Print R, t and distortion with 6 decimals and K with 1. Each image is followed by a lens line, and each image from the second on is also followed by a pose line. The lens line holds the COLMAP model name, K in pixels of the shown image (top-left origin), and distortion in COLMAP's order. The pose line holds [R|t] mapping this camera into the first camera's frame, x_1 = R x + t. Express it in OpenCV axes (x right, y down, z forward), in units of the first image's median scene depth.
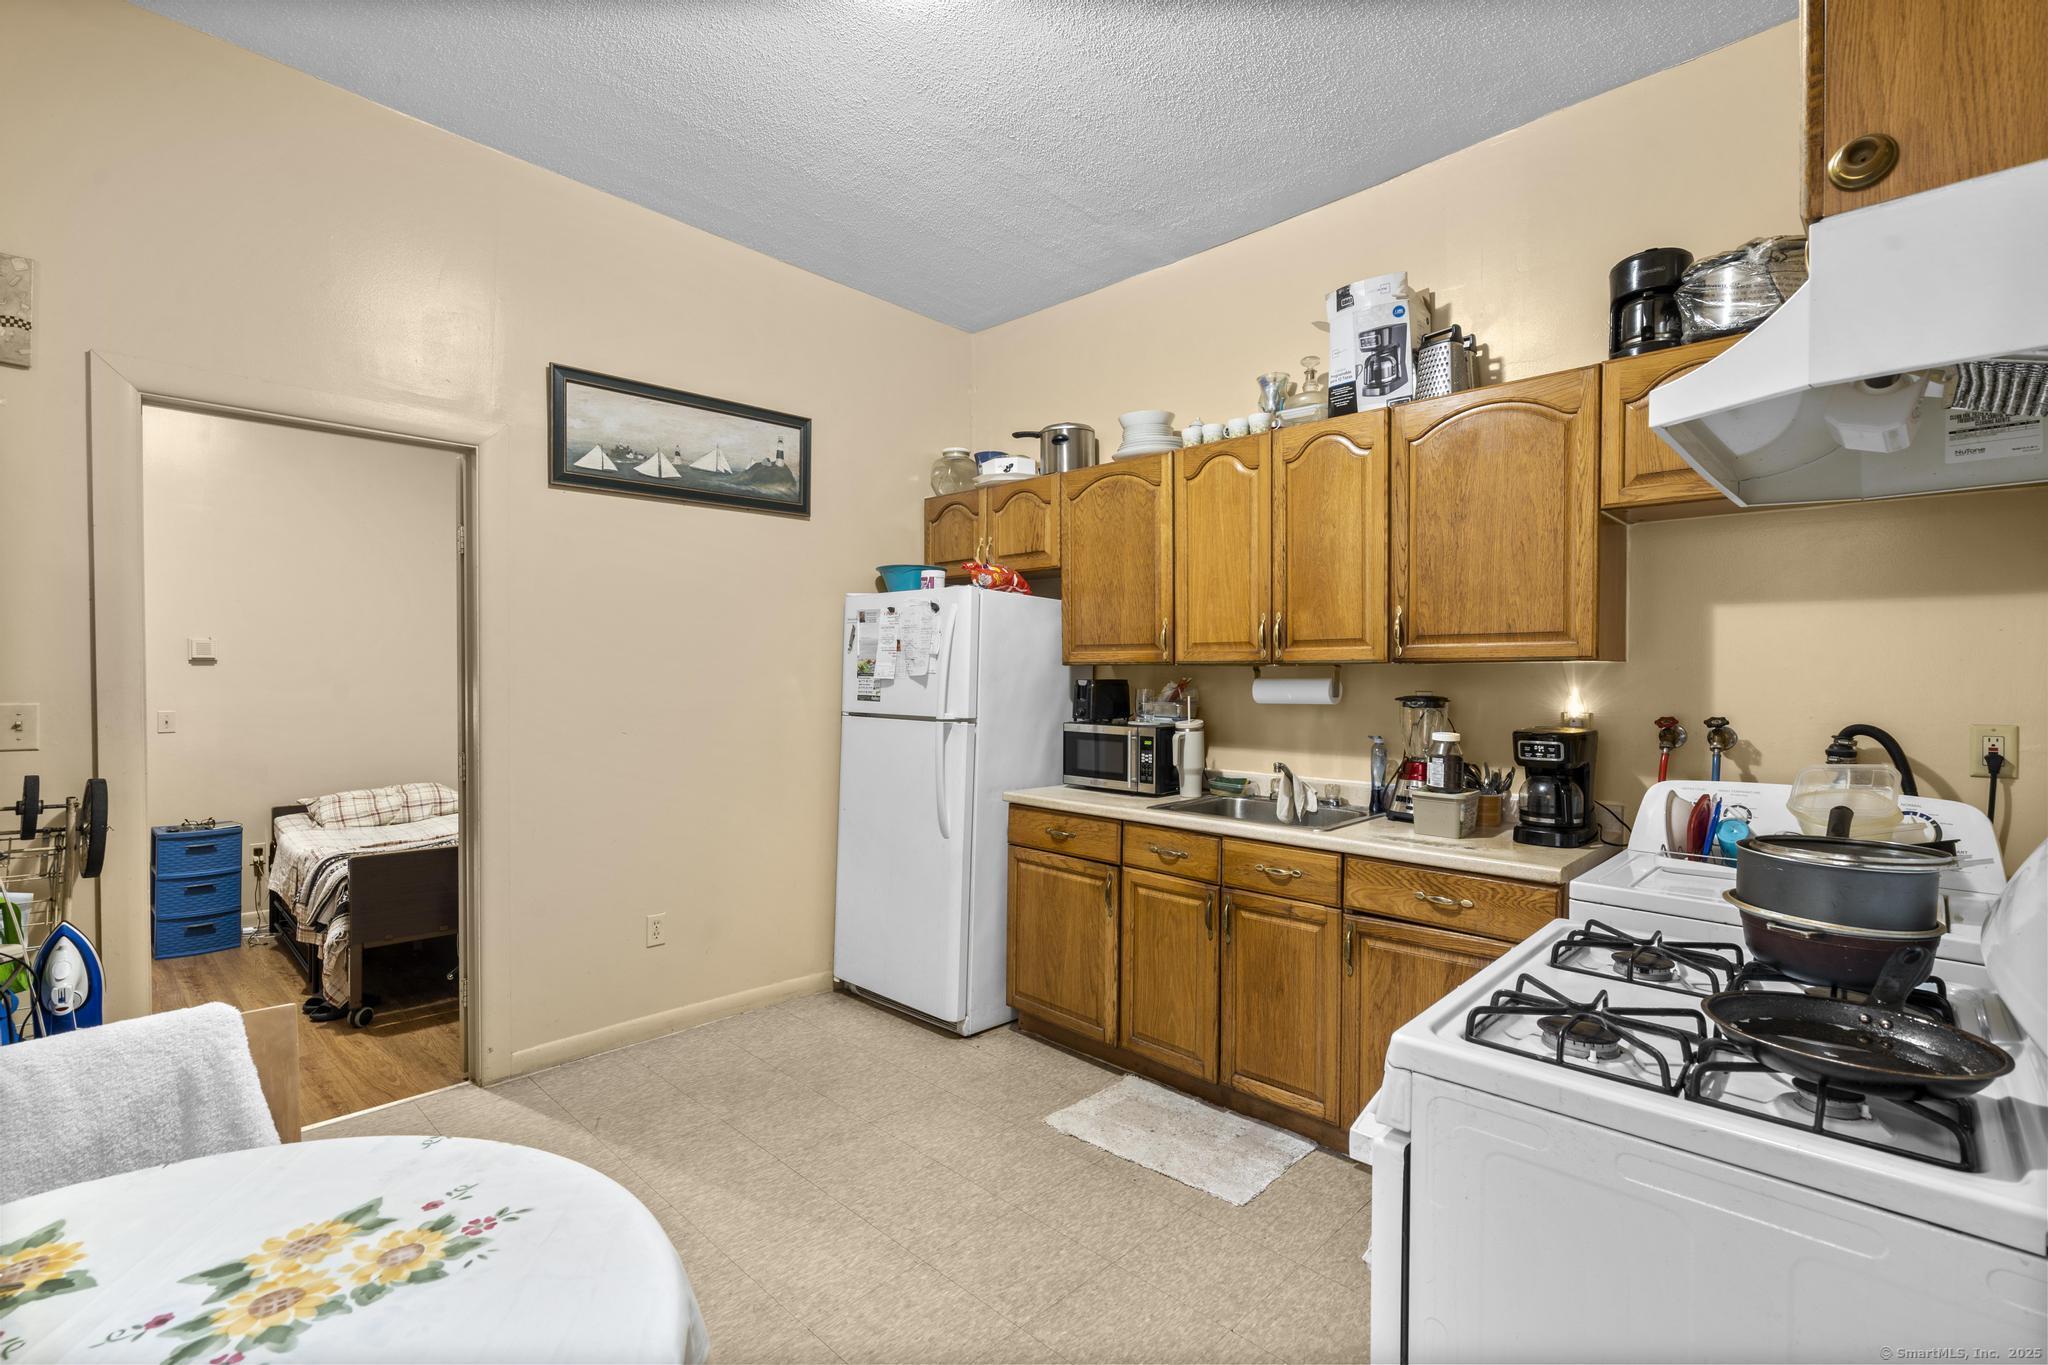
lens RADIAL K [[914.9, 0, 1027.1], [0, 914.9, 681.4], [0, 0, 1]] dist [-0.005217, 0.000272]
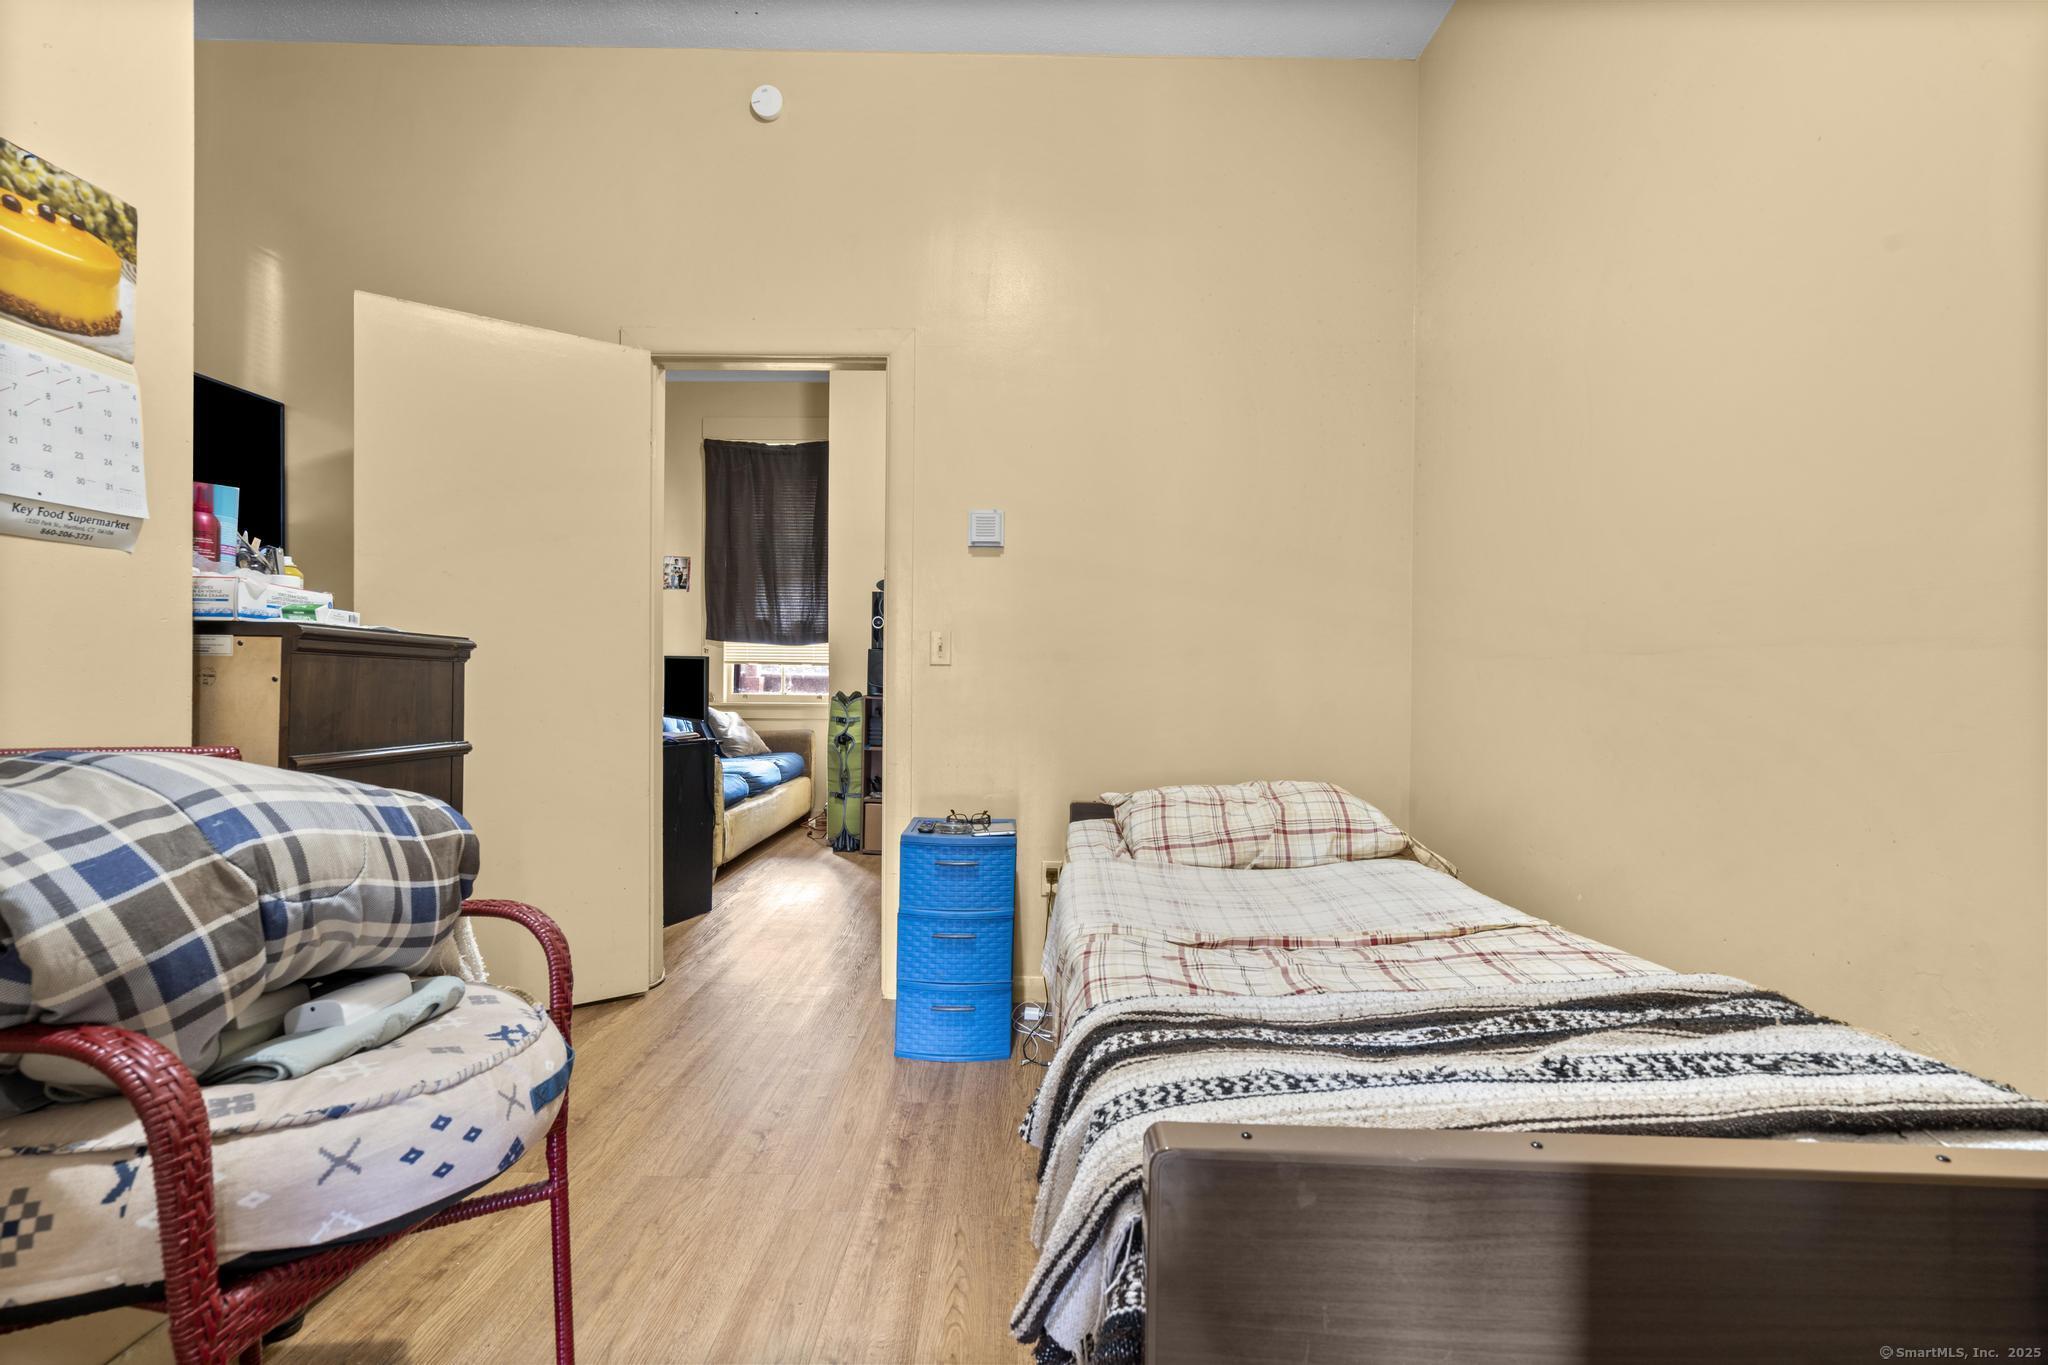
lens RADIAL K [[914.9, 0, 1027.0], [0, 914.9, 682.1], [0, 0, 1]] dist [-0.005217, 0.000272]
pose [[0.683151, 0.009124, -0.730220, -0.443893], [-0.013064, 0.999915, 0.000272, 0.065749], [0.730160, 0.009354, 0.683212, 0.607822]]
